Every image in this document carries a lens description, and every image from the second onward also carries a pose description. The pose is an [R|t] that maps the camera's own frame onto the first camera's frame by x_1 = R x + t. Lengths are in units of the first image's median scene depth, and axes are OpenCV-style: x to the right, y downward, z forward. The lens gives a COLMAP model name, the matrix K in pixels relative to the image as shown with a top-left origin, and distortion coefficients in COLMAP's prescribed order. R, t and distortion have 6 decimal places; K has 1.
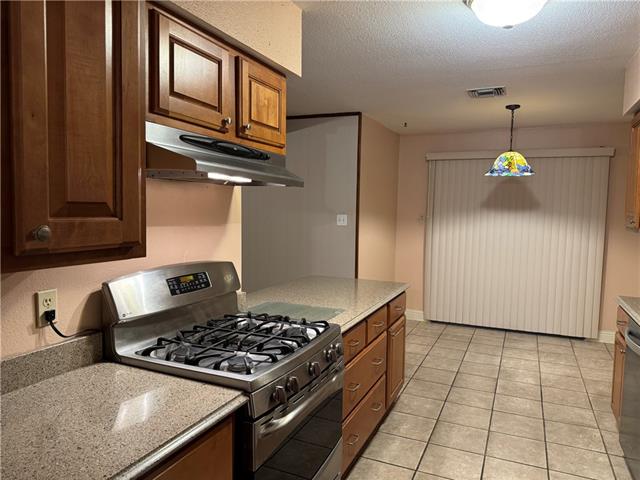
lens RADIAL K [[456.0, 0, 322.1], [0, 456.0, 242.9], [0, 0, 1]] dist [0.088040, -0.112159]
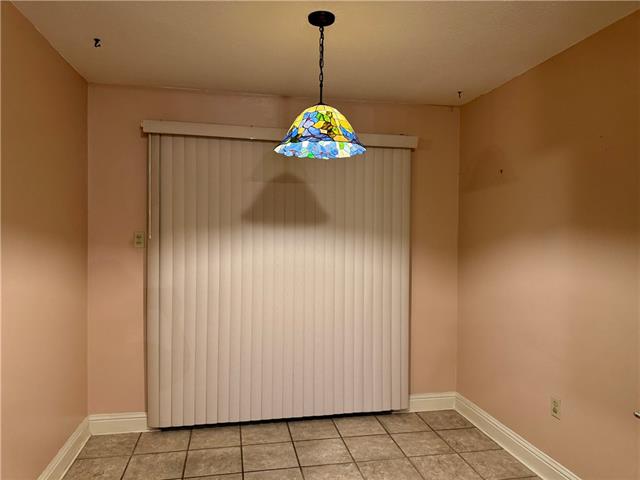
lens RADIAL K [[456.0, 0, 322.1], [0, 456.0, 242.9], [0, 0, 1]] dist [0.088040, -0.112159]
pose [[0.816282, -0.017097, 0.577401, 0.088878], [0.046480, 0.998265, -0.036150, -0.021453], [-0.575781, 0.056346, 0.815660, 0.474510]]
